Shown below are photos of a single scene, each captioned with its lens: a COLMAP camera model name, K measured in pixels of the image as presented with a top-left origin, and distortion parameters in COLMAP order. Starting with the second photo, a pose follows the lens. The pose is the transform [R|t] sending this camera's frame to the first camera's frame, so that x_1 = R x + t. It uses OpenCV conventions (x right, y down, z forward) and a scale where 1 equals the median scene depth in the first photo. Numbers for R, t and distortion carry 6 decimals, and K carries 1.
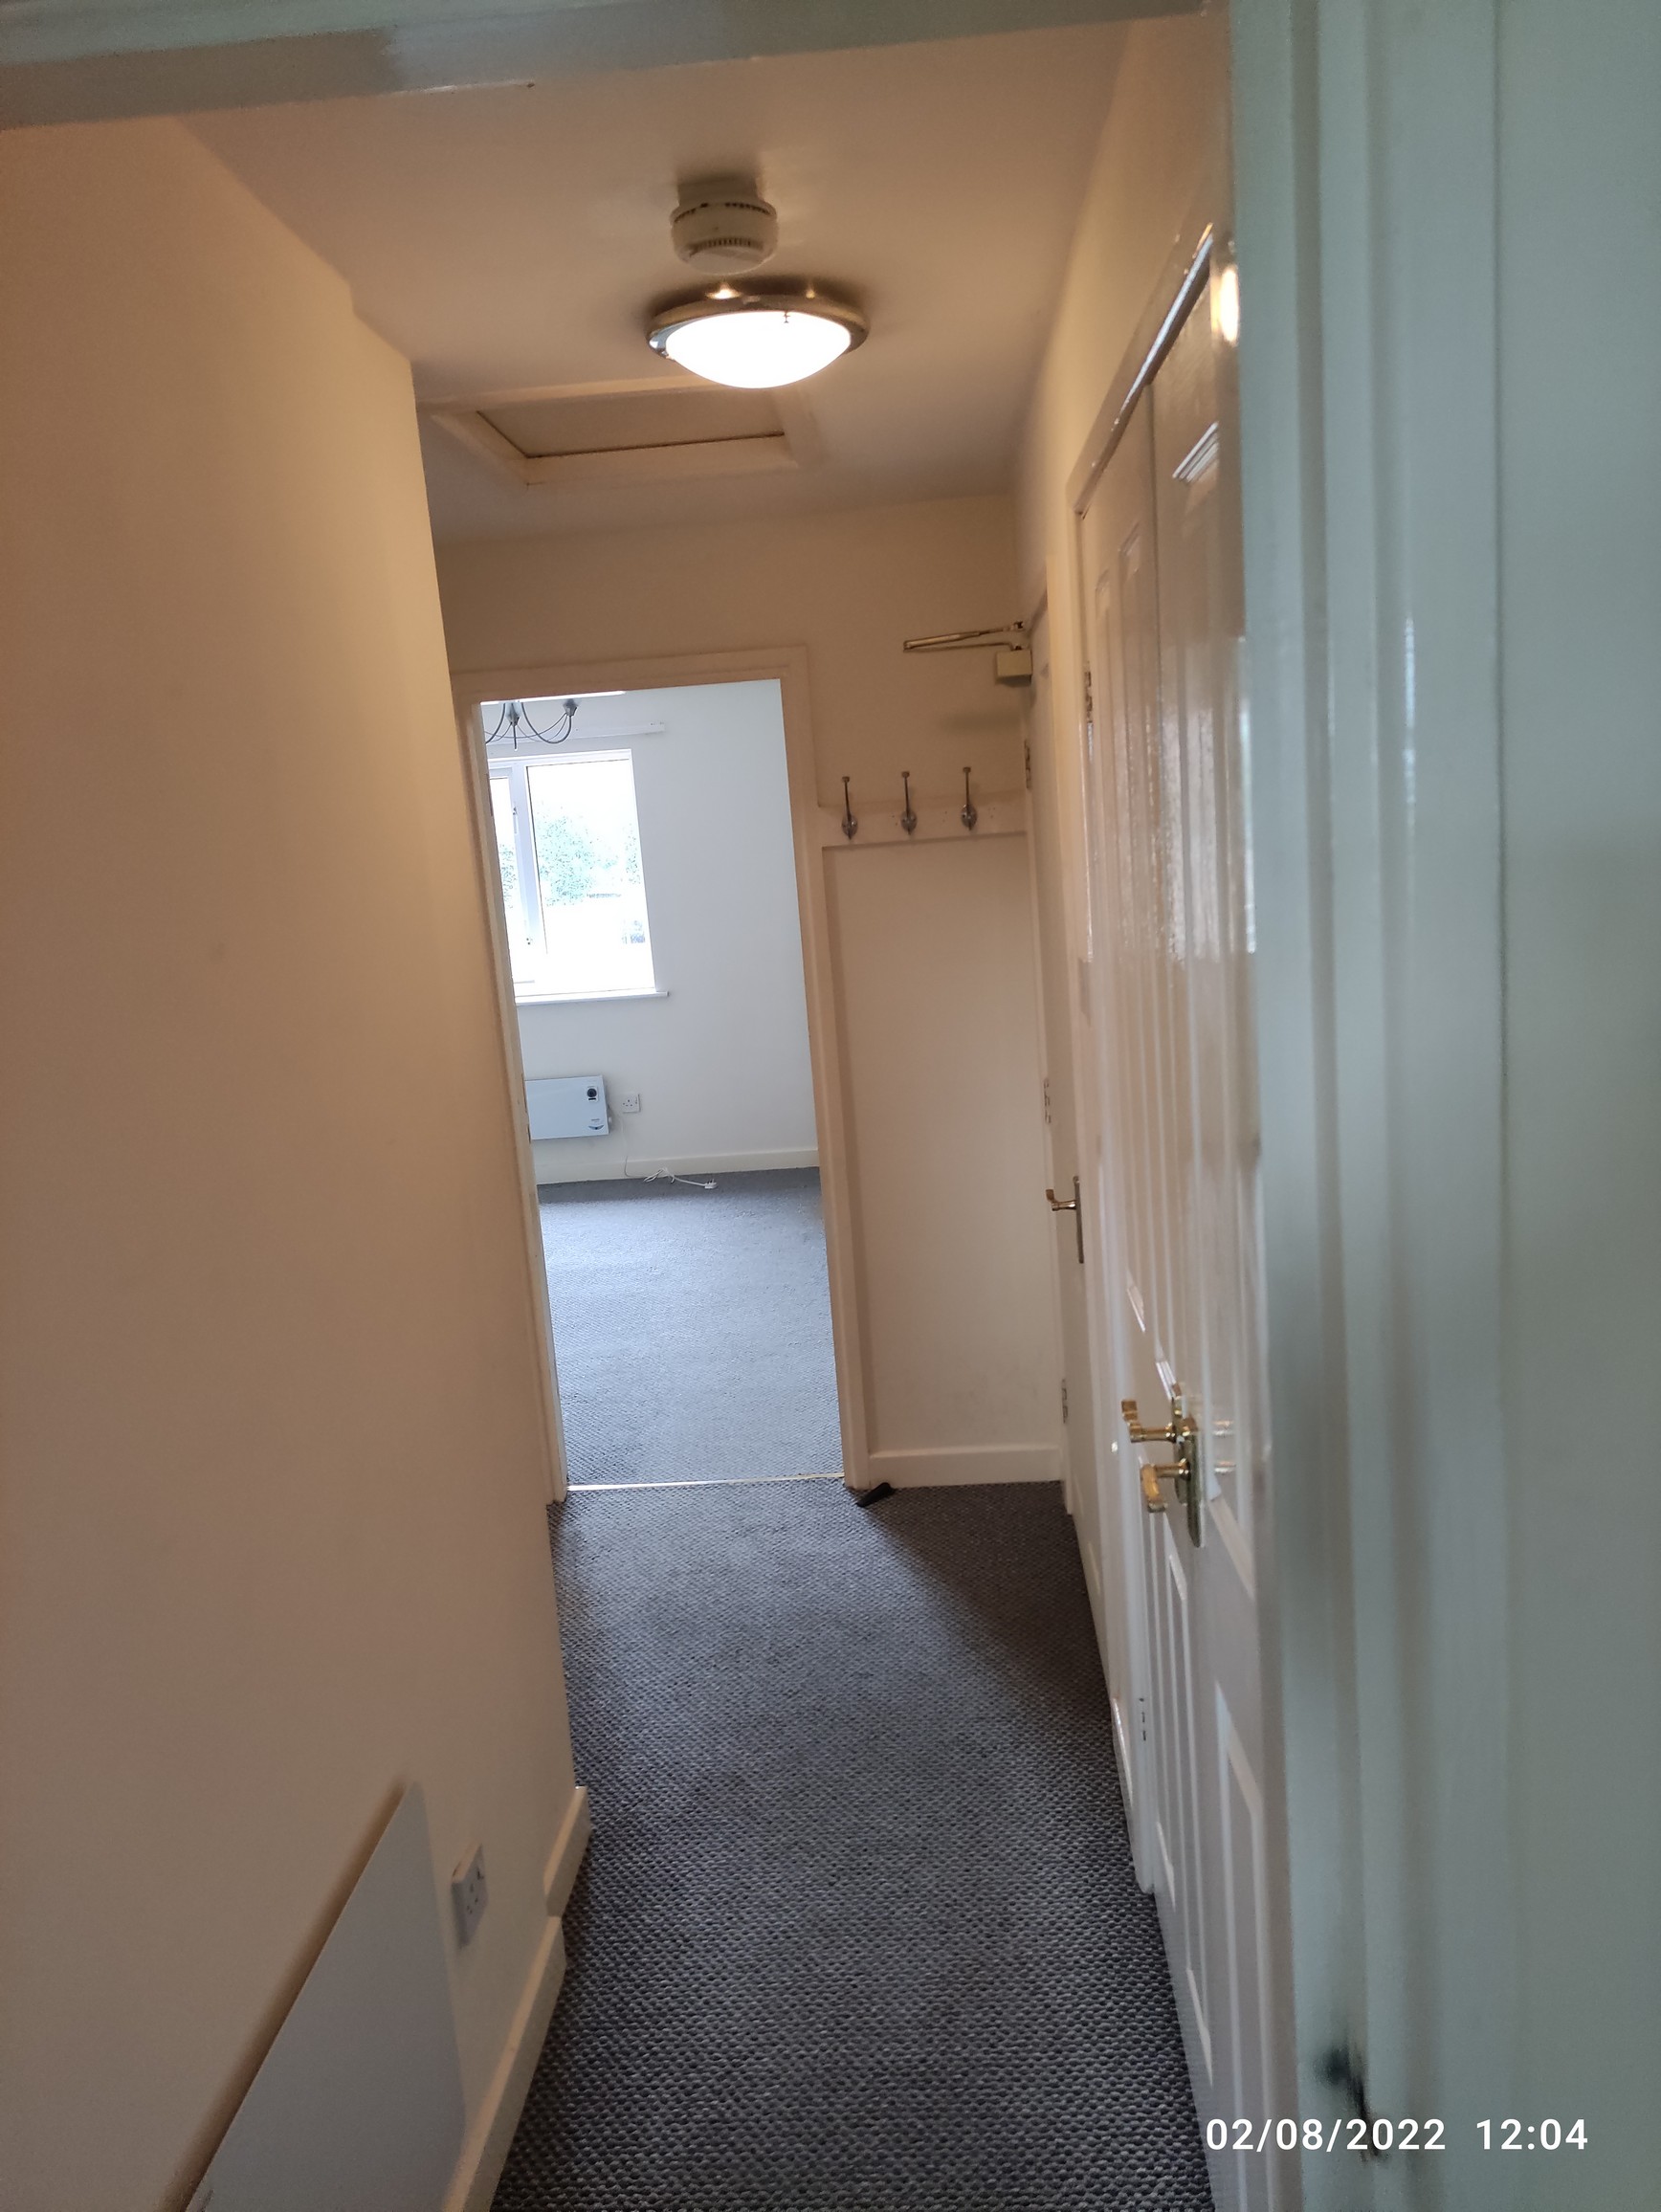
lens RADIAL K [[1645.4, 0, 830.5], [0, 1645.4, 1106.0], [0, 0, 1]] dist [0.075379, -0.080120]
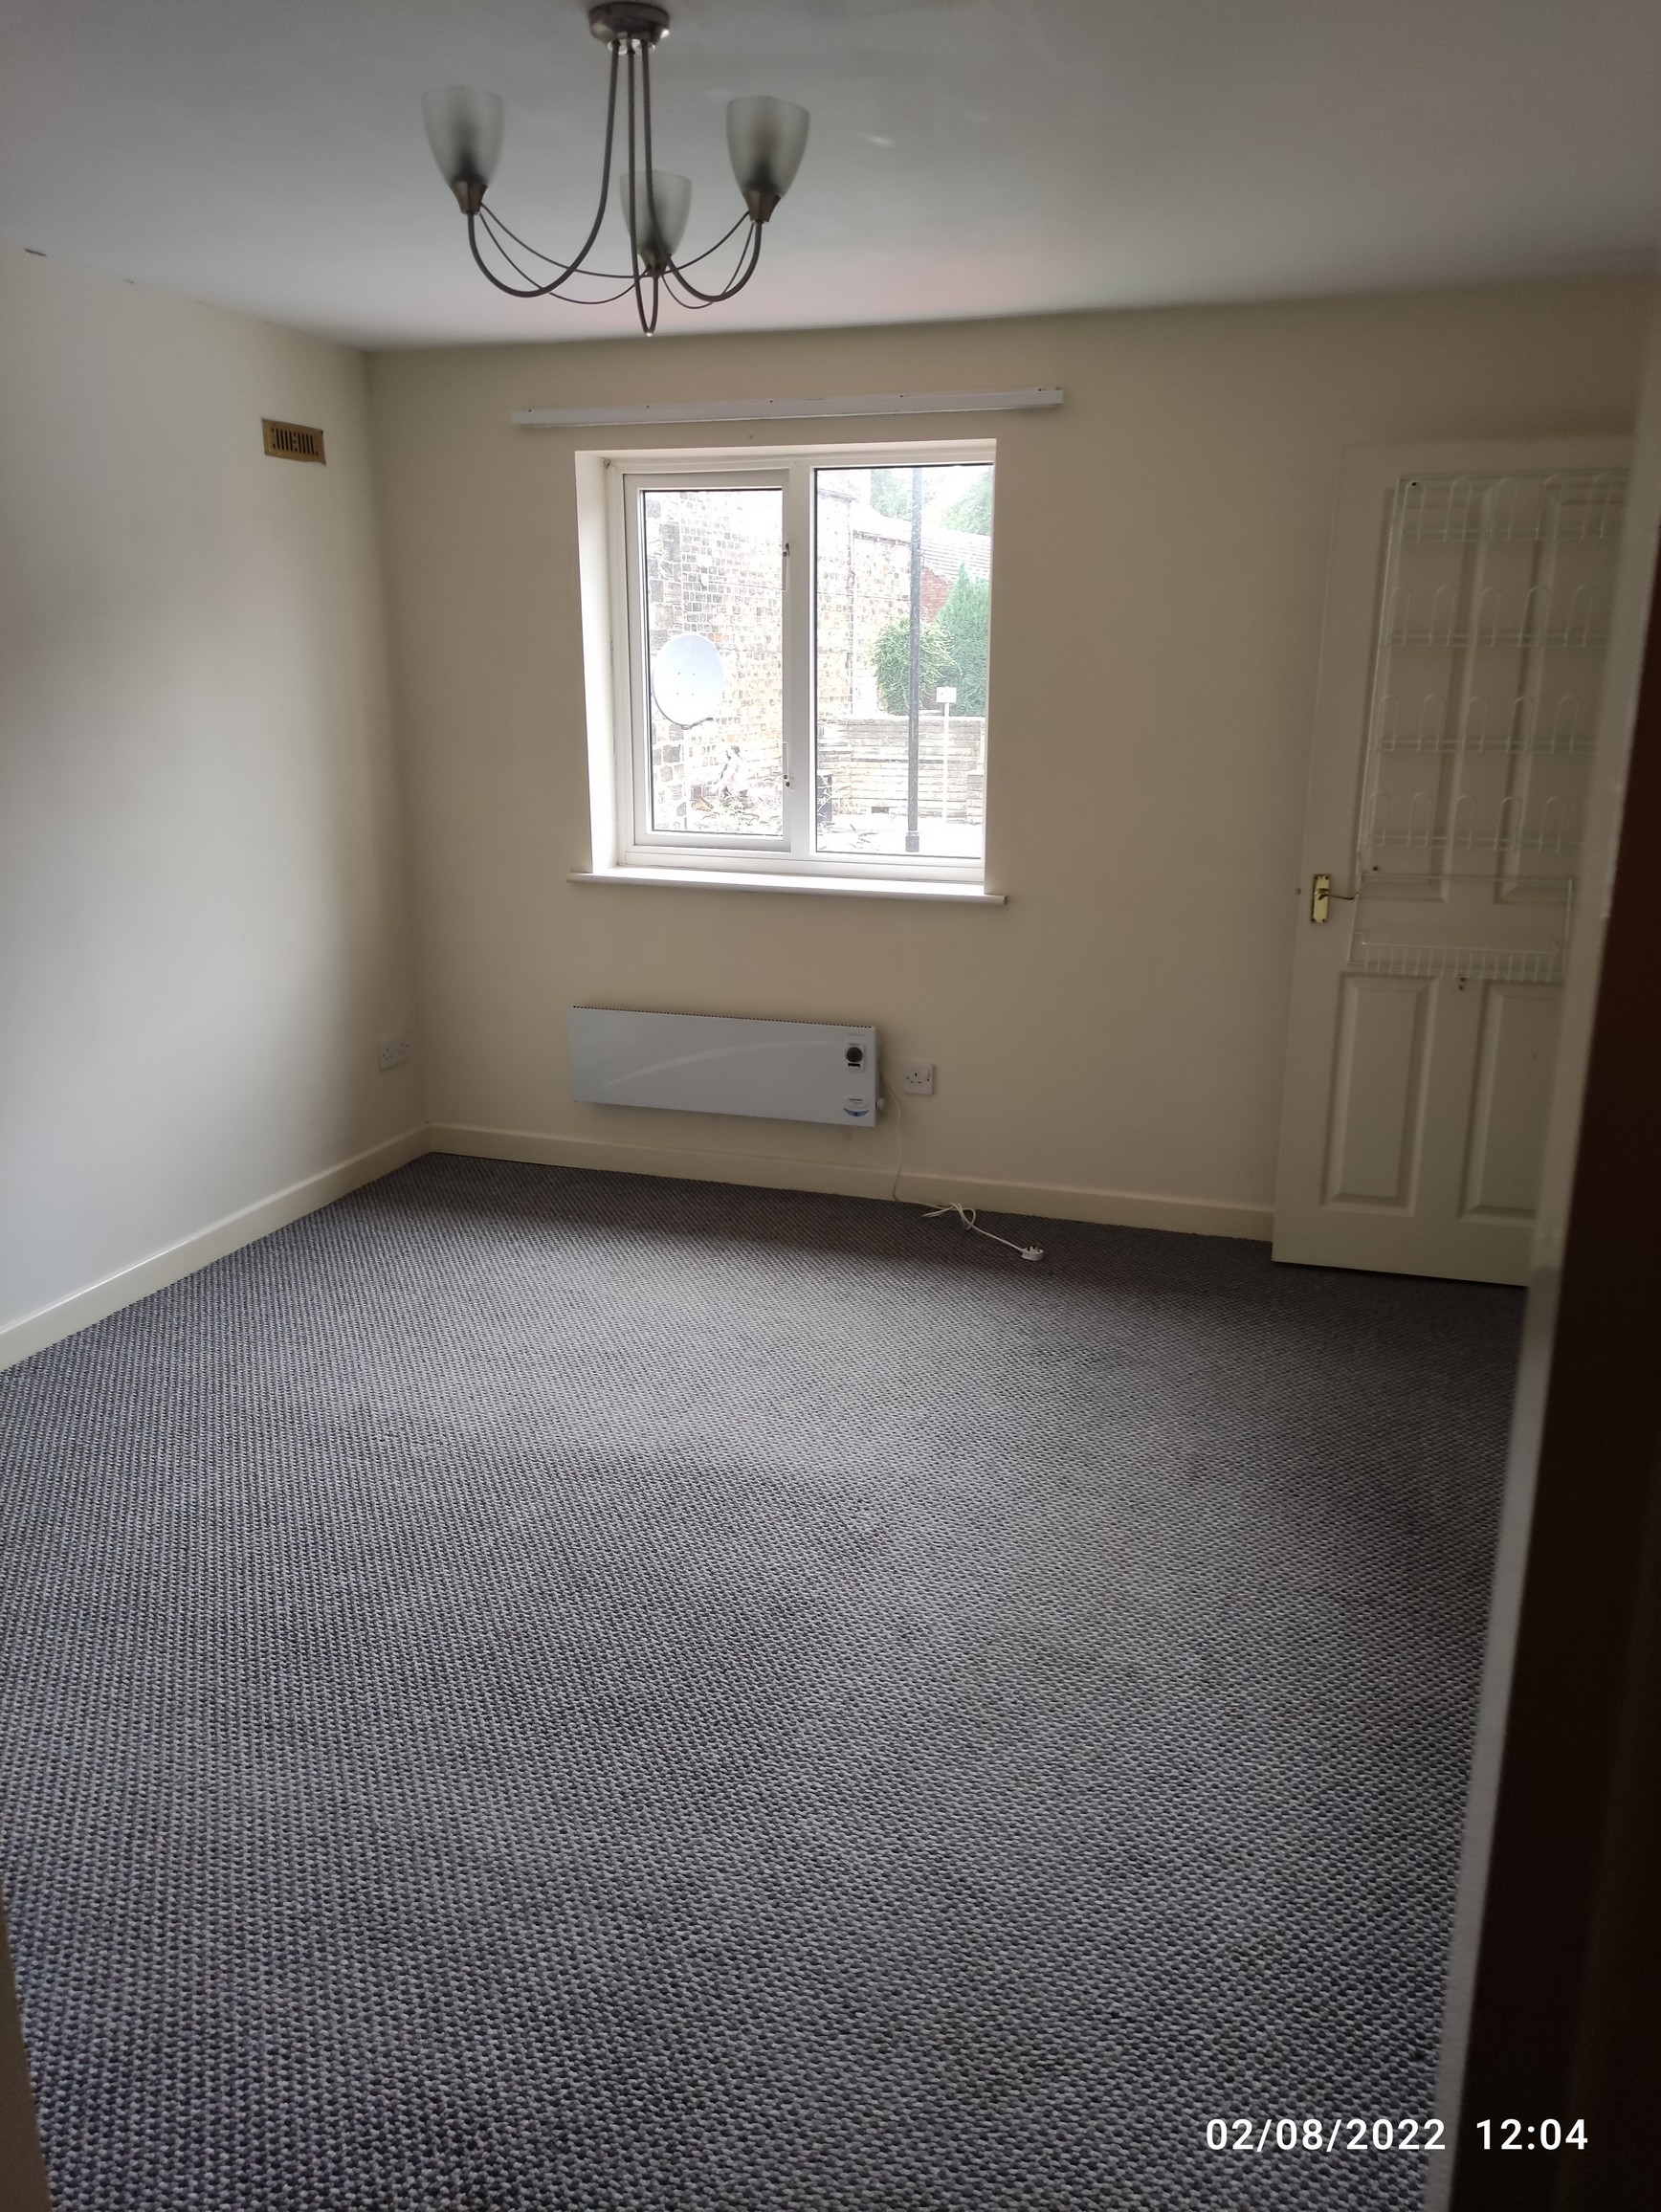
lens RADIAL K [[1645.4, 0, 830.5], [0, 1645.4, 1106.0], [0, 0, 1]] dist [0.075379, -0.080120]
pose [[0.964282, 0.142088, -0.223541, -0.020678], [-0.117133, 0.985687, 0.121251, -0.059287], [0.237569, -0.090736, 0.967123, 0.434688]]
